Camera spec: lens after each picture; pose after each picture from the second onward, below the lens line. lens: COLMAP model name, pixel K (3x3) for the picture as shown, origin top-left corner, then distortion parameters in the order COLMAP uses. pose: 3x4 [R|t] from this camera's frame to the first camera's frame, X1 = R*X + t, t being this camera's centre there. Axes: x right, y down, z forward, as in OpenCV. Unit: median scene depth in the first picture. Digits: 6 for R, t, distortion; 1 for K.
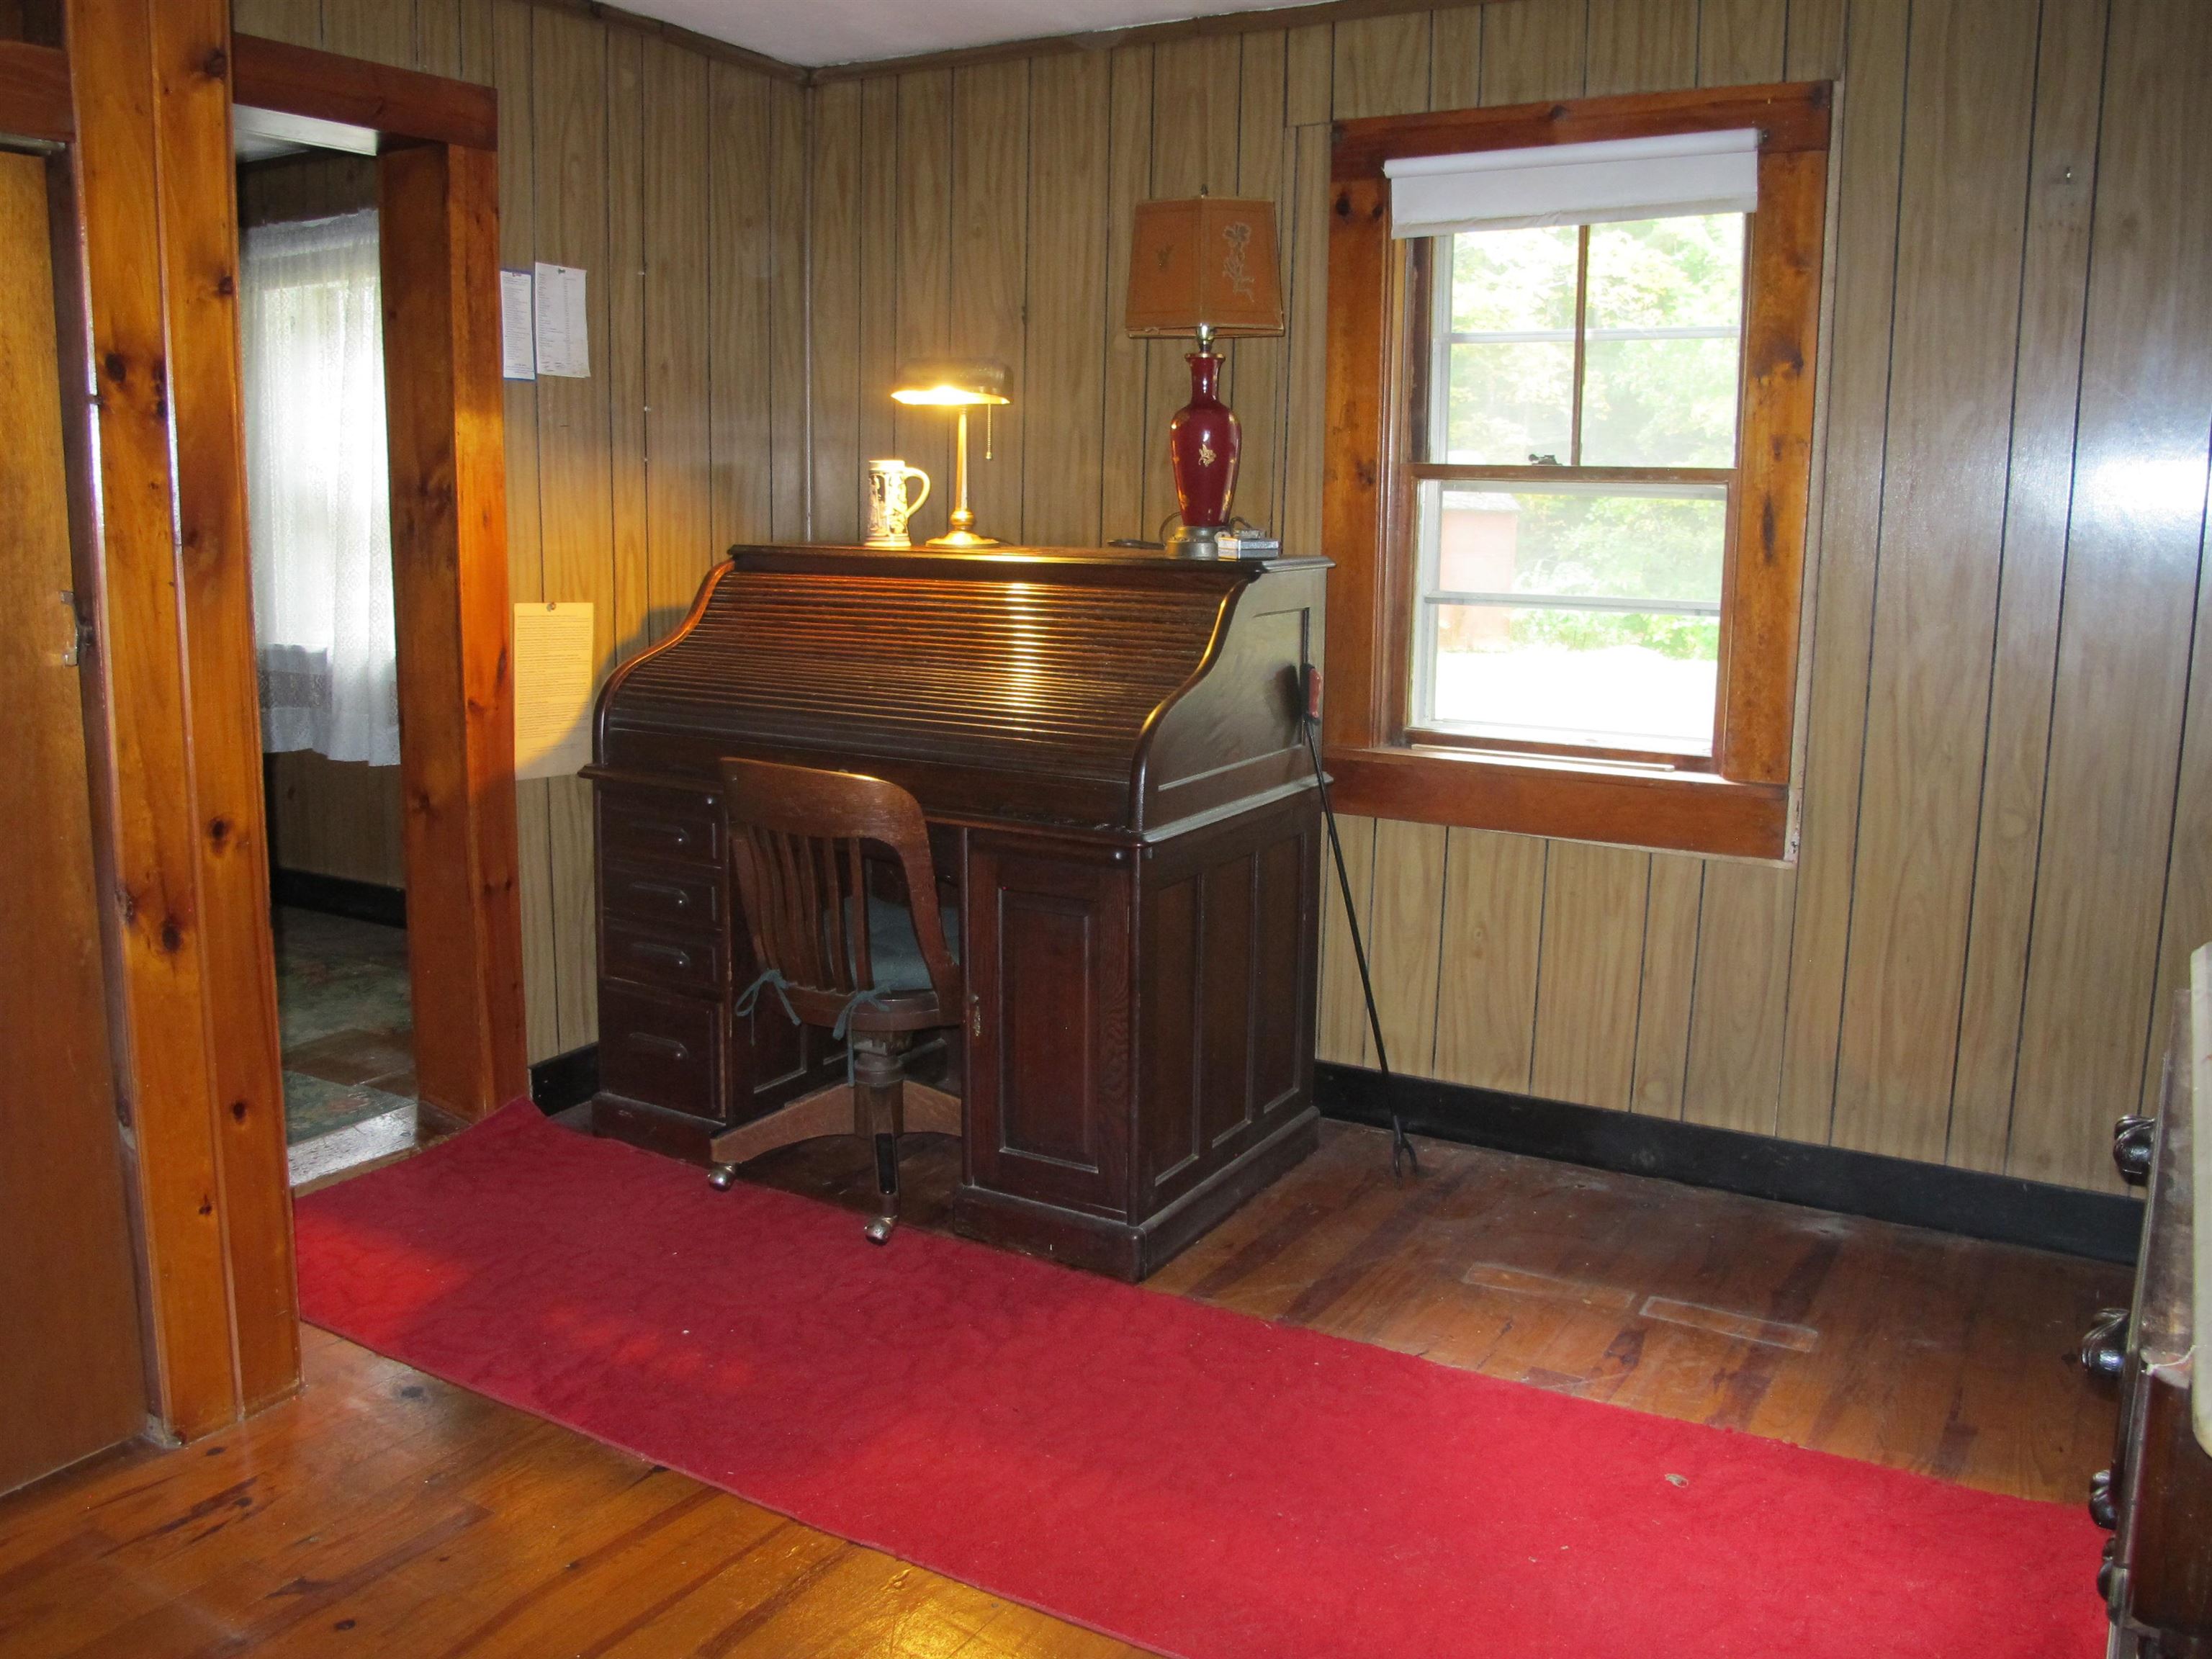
lens RADIAL K [[1828.3, 0, 1108.4], [0, 1828.3, 817.0], [0, 0, 1]] dist [-0.121046, 0.061571]
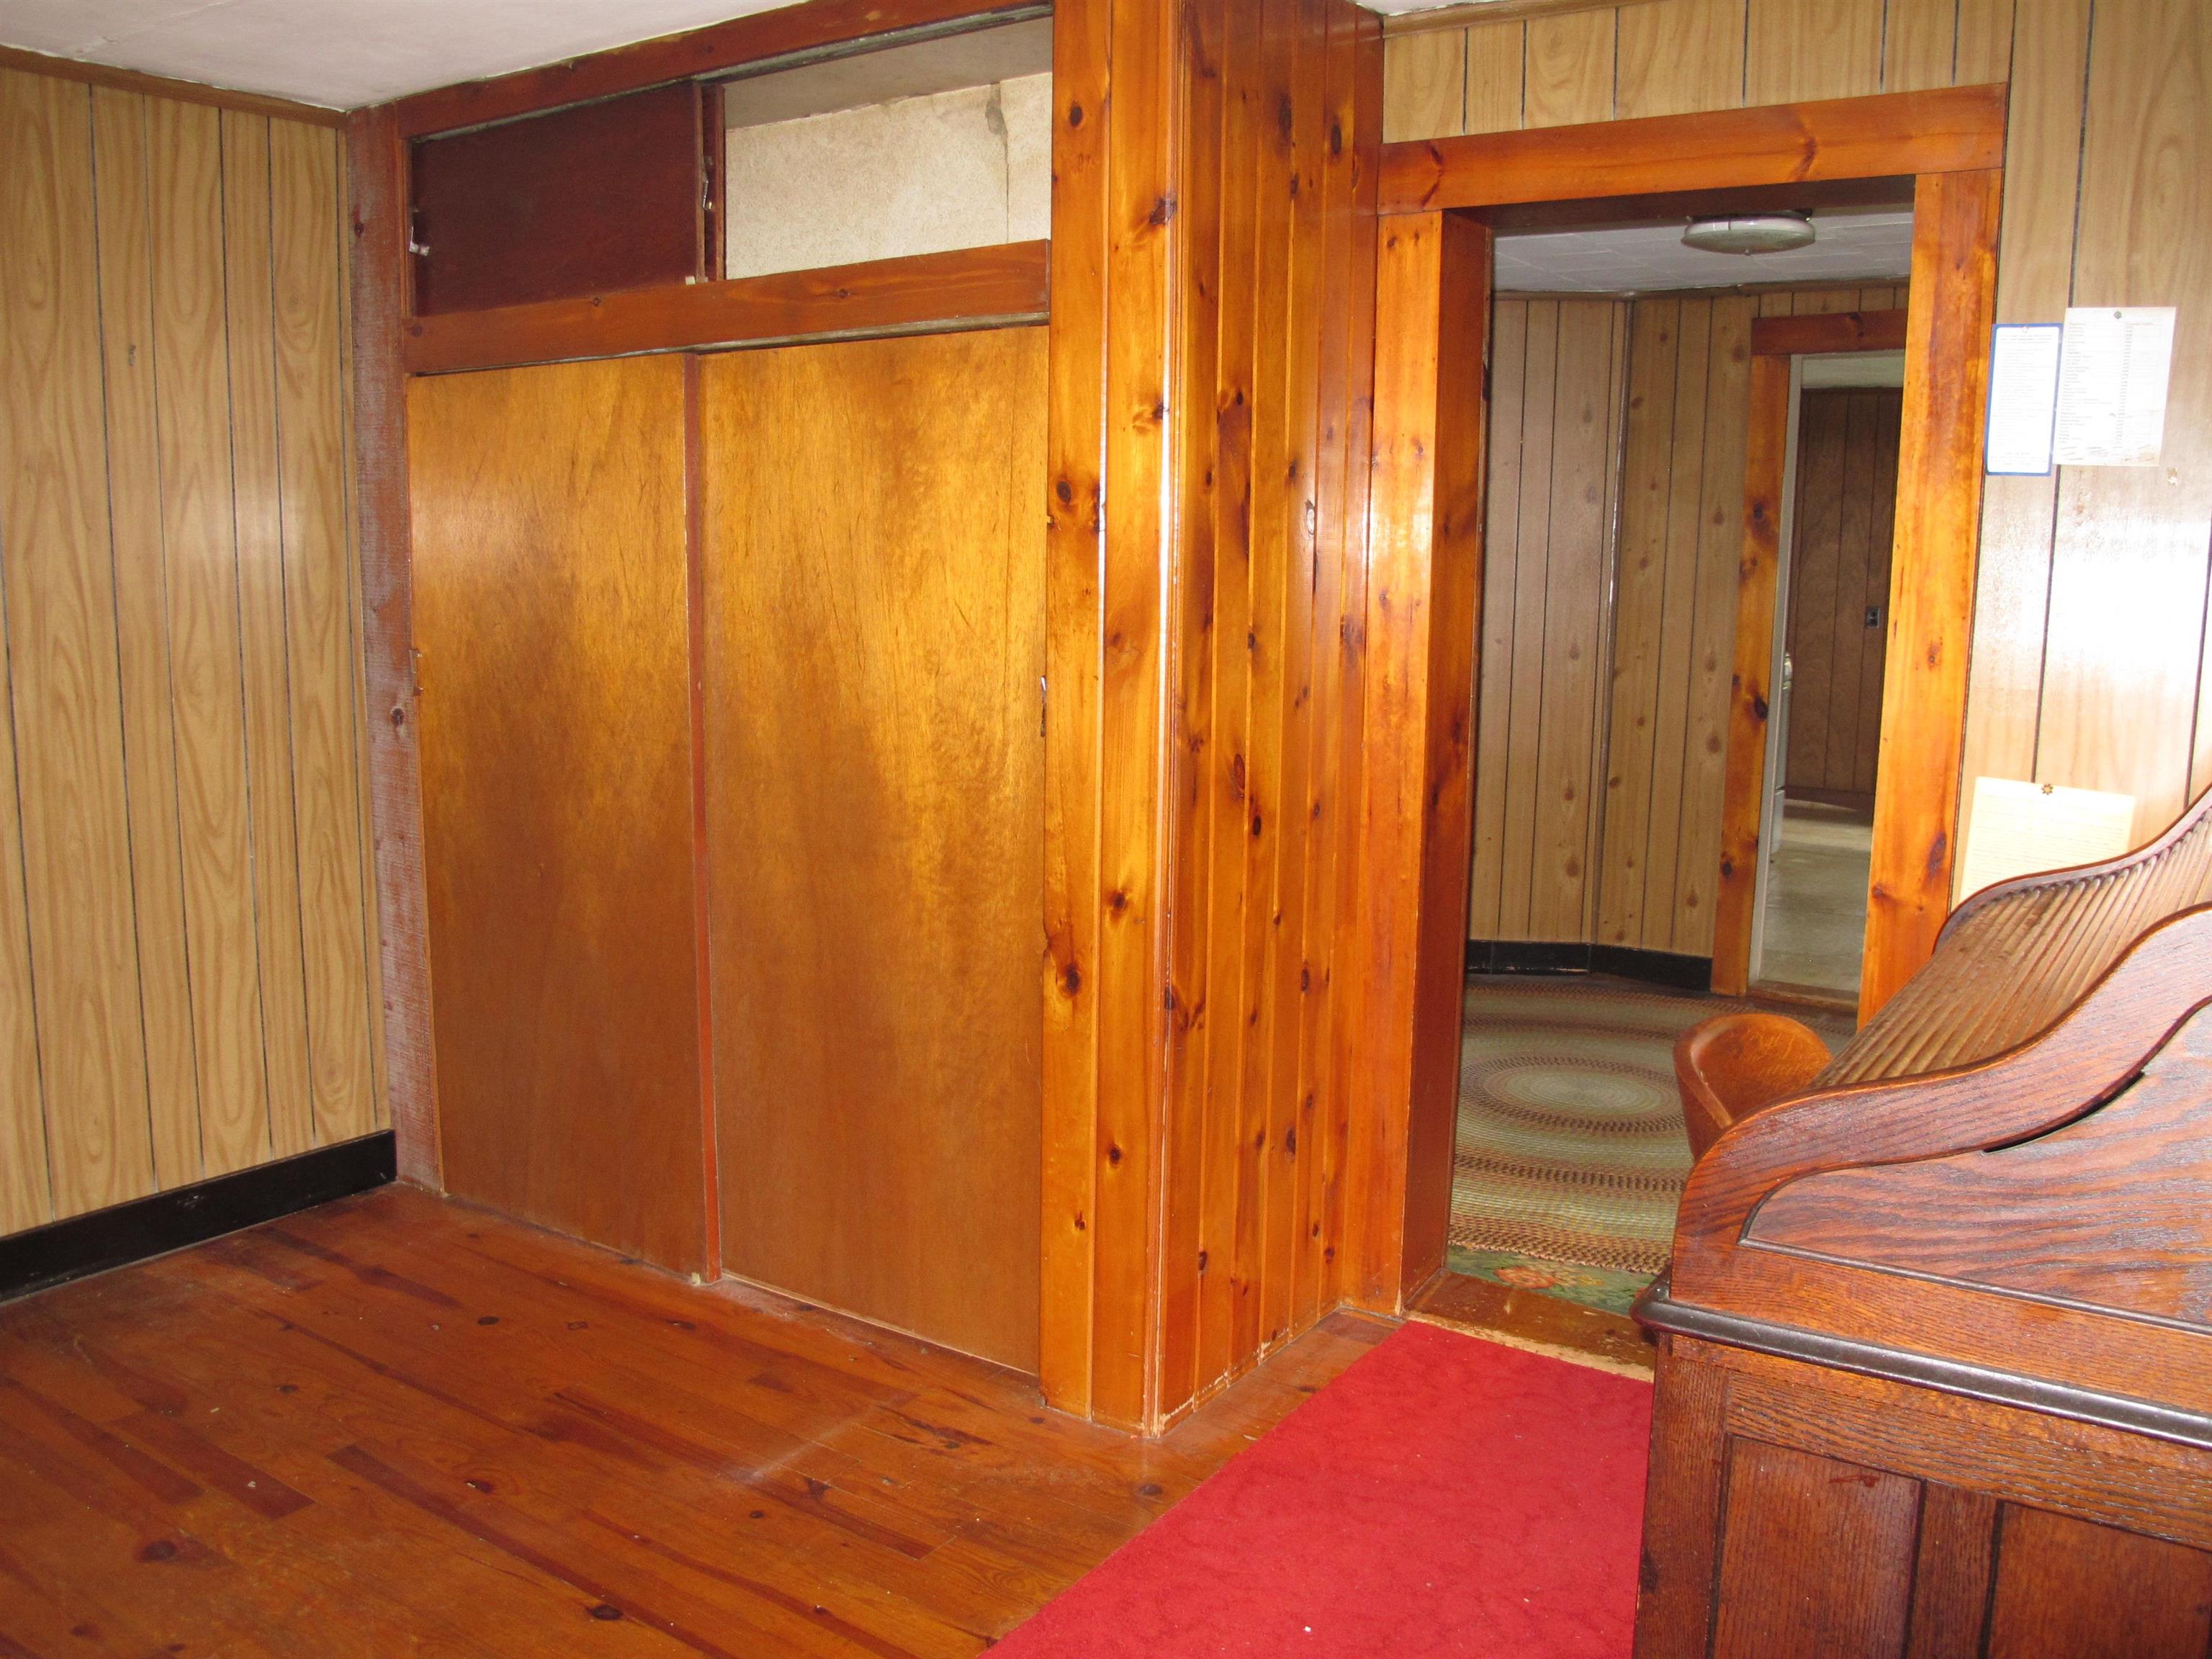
lens RADIAL K [[1828.3, 0, 1105.4], [0, 1828.3, 841.2], [0, 0, 1]] dist [-0.121046, 0.061571]
pose [[-0.054020, 0.138395, -0.988903, 0.636708], [-0.196320, 0.969548, 0.146410, -0.198827], [0.979051, 0.202050, -0.025205, 1.035072]]
